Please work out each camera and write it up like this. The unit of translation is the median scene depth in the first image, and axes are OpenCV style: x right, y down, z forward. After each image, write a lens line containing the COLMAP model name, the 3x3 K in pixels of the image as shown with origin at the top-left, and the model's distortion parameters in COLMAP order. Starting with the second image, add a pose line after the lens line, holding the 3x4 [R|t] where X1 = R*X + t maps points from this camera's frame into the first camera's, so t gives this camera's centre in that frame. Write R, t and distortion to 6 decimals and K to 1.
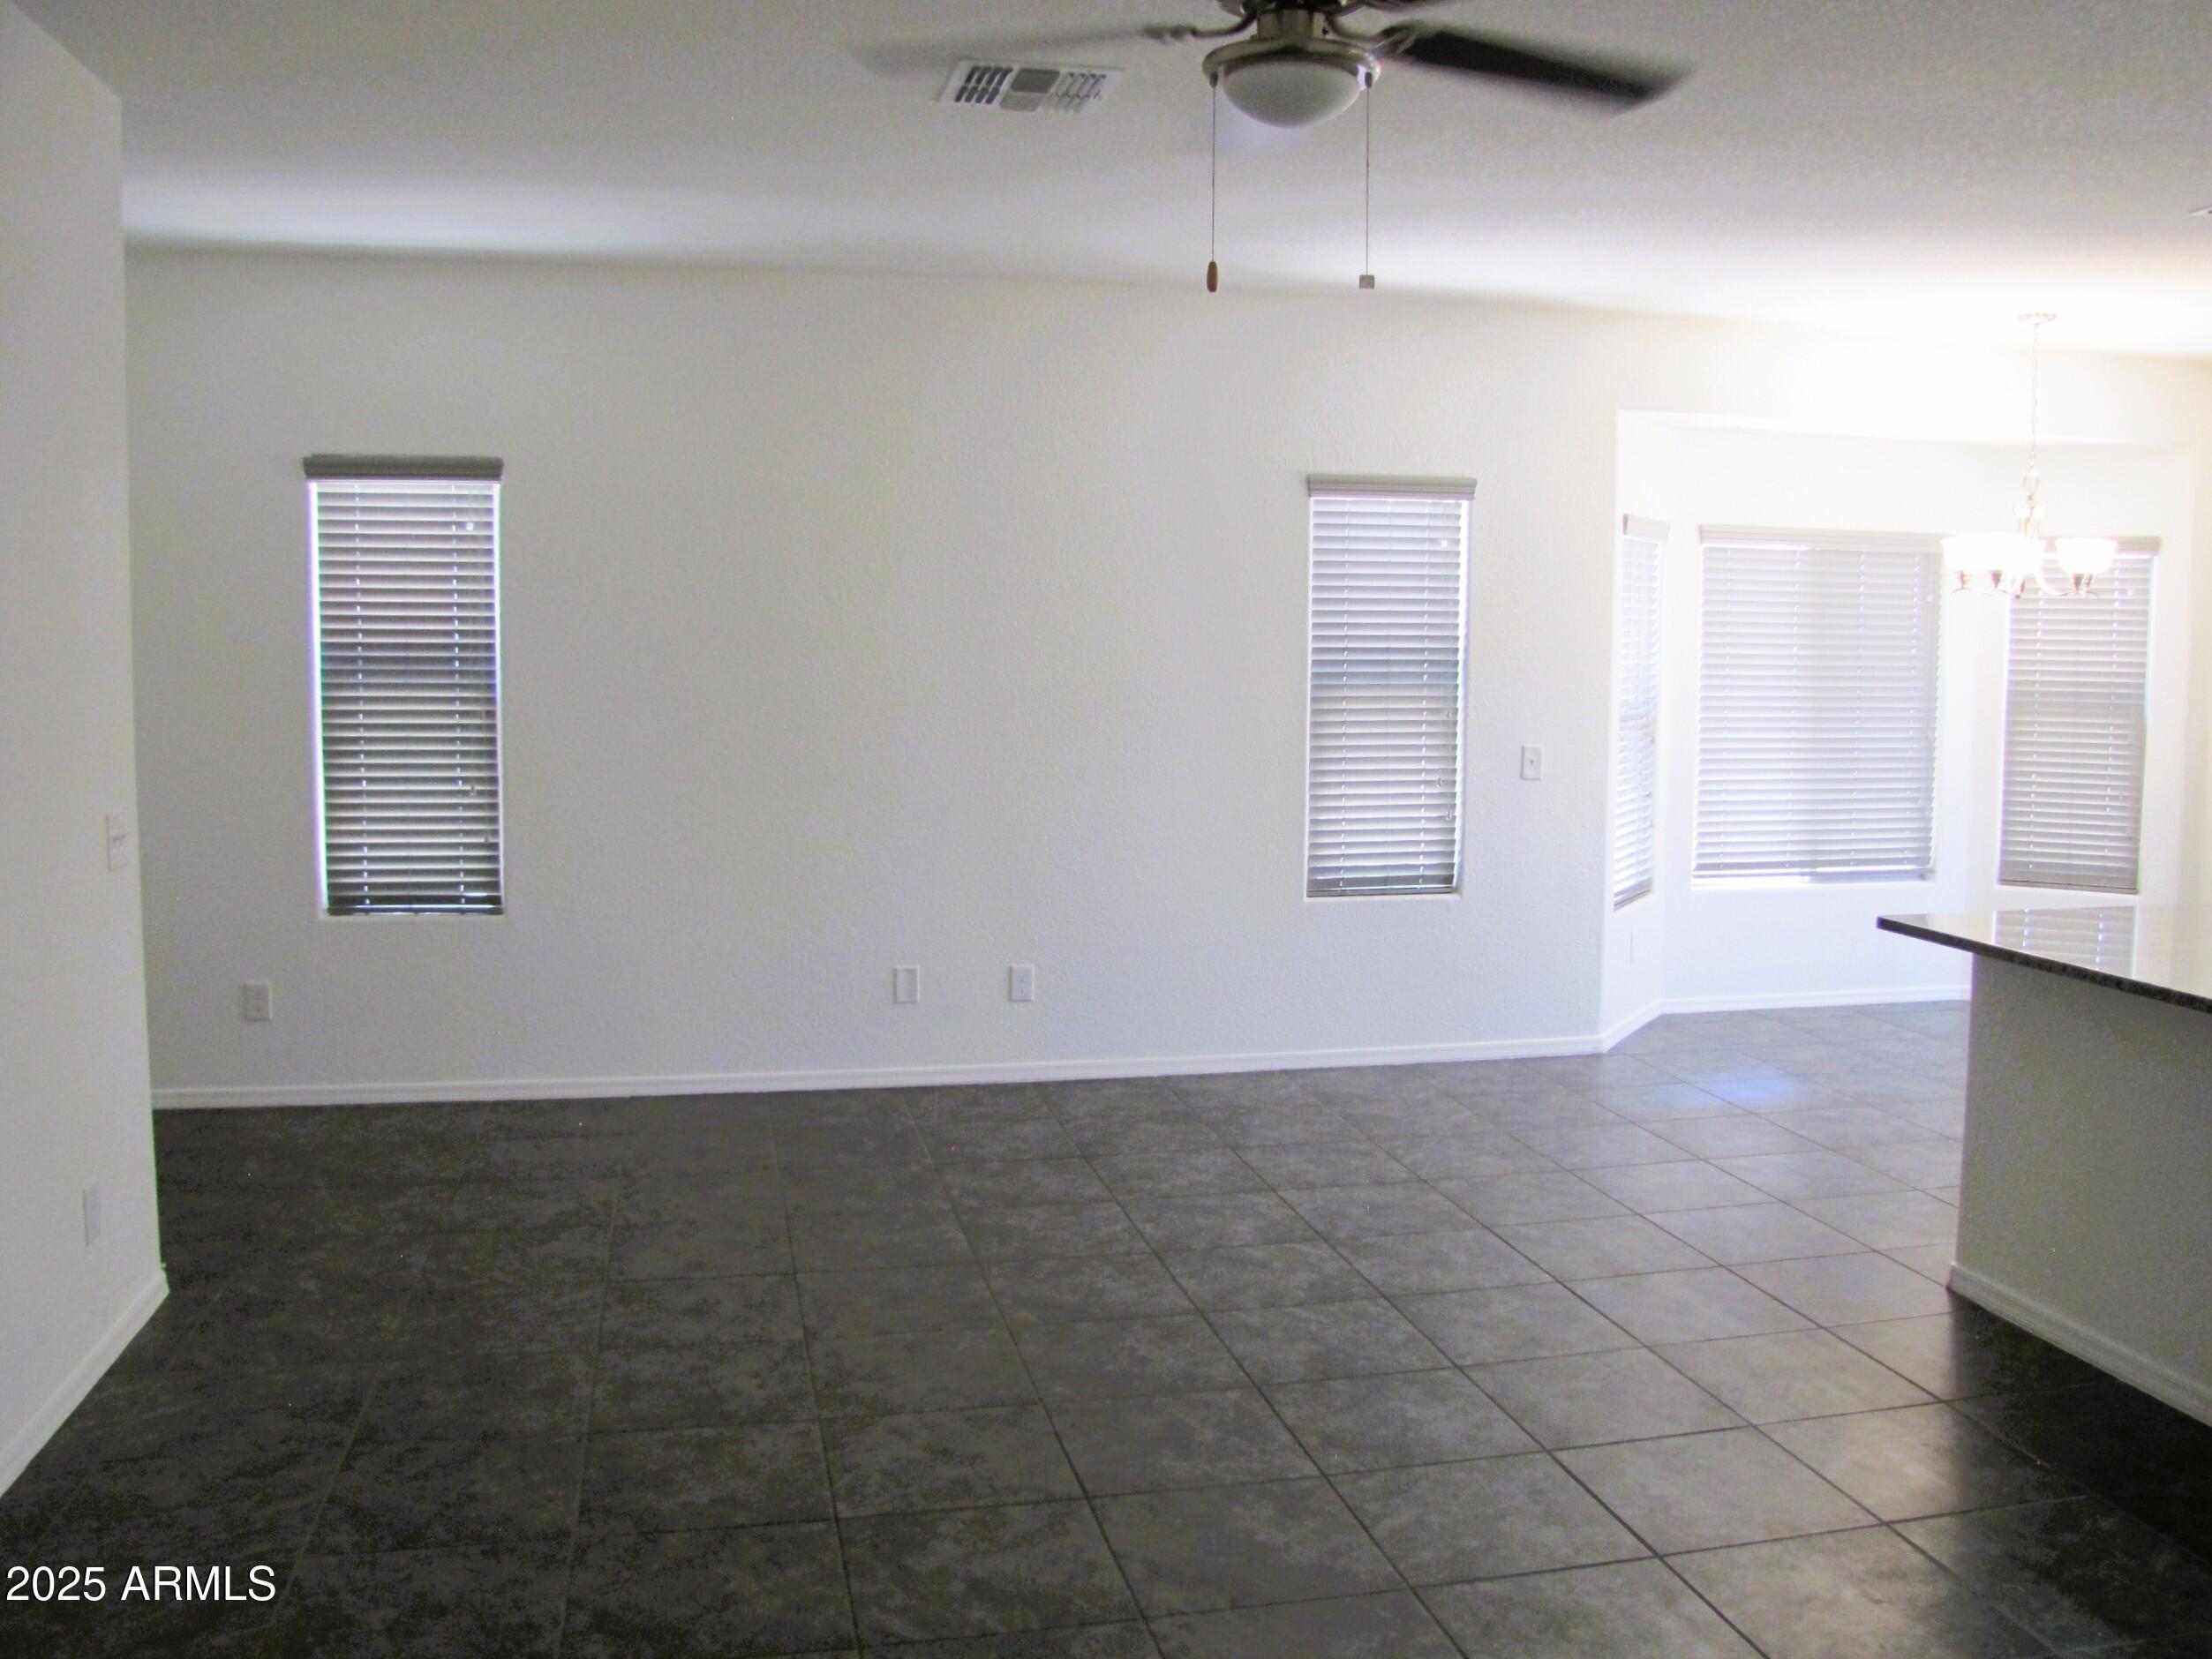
lens RADIAL K [[1876.1, 0, 1062.6], [0, 1876.1, 819.6], [0, 0, 1]] dist [-0.156406, 0.133167]
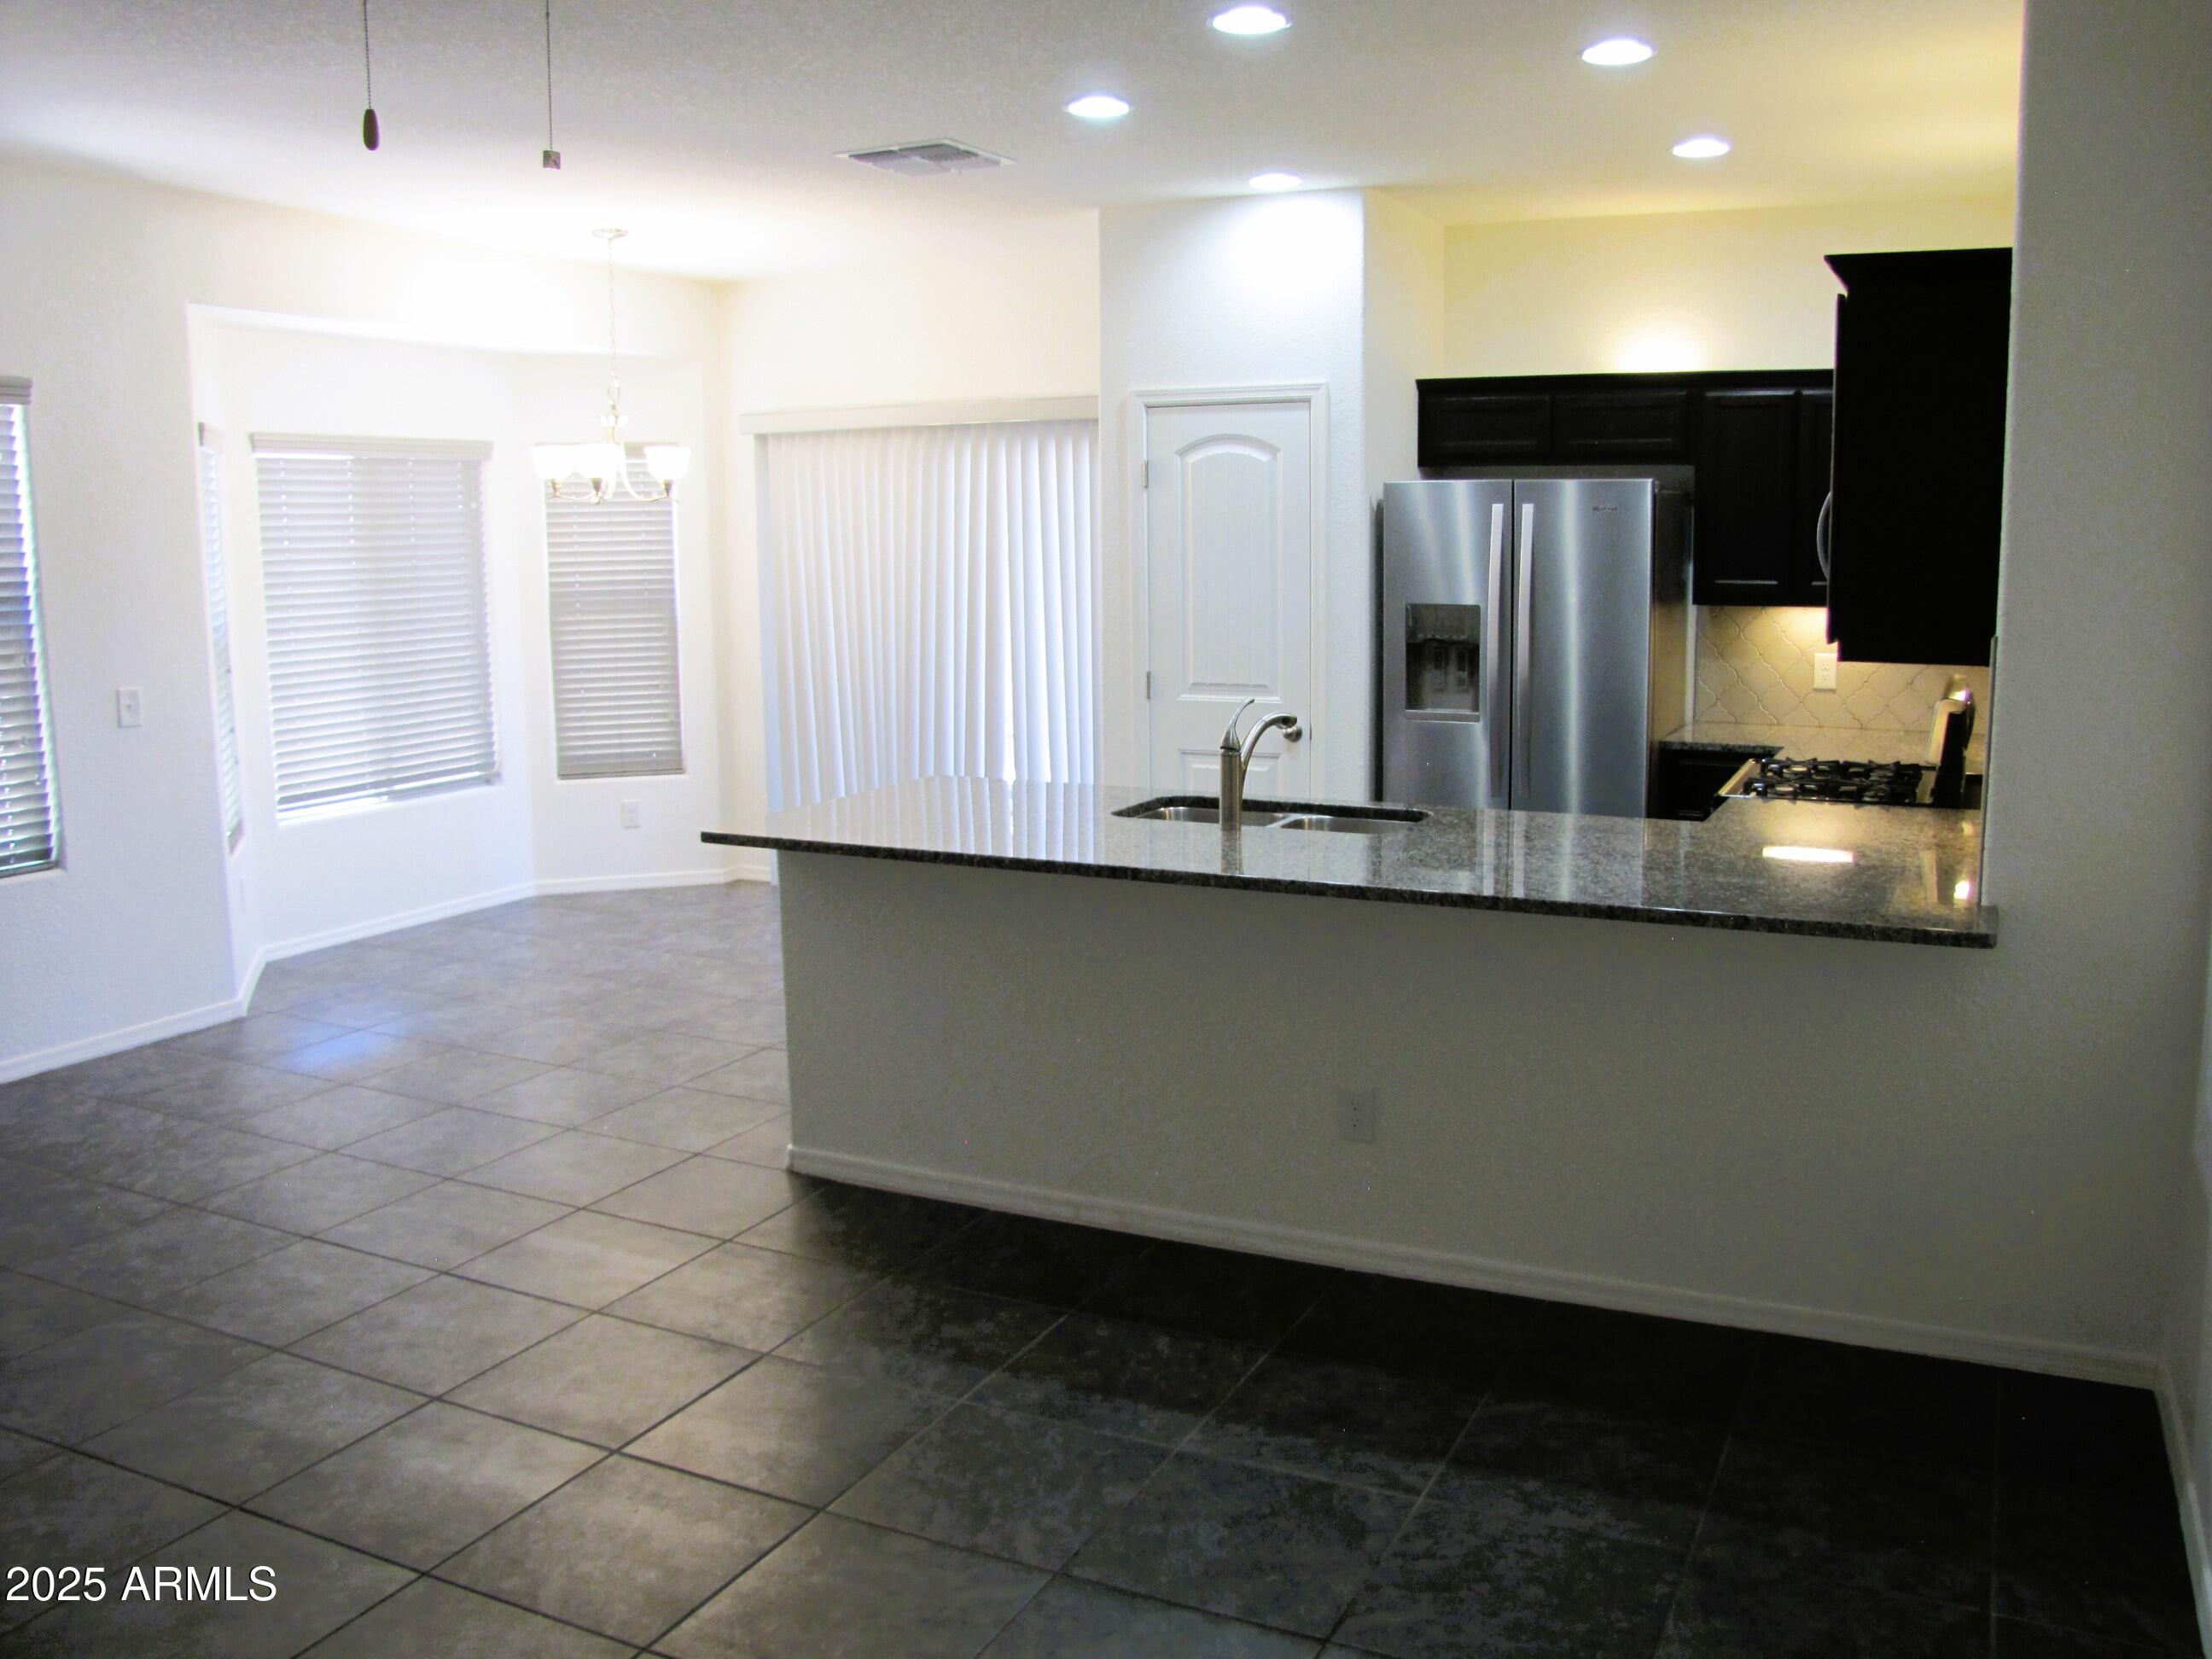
lens RADIAL K [[1876.3, 0, 1117.6], [0, 1876.3, 828.8], [0, 0, 1]] dist [-0.156406, 0.133167]
pose [[0.634447, -0.137565, 0.760627, -0.108915], [0.092596, 0.990476, 0.101899, -0.018062], [-0.767400, 0.005781, 0.641142, 0.094963]]
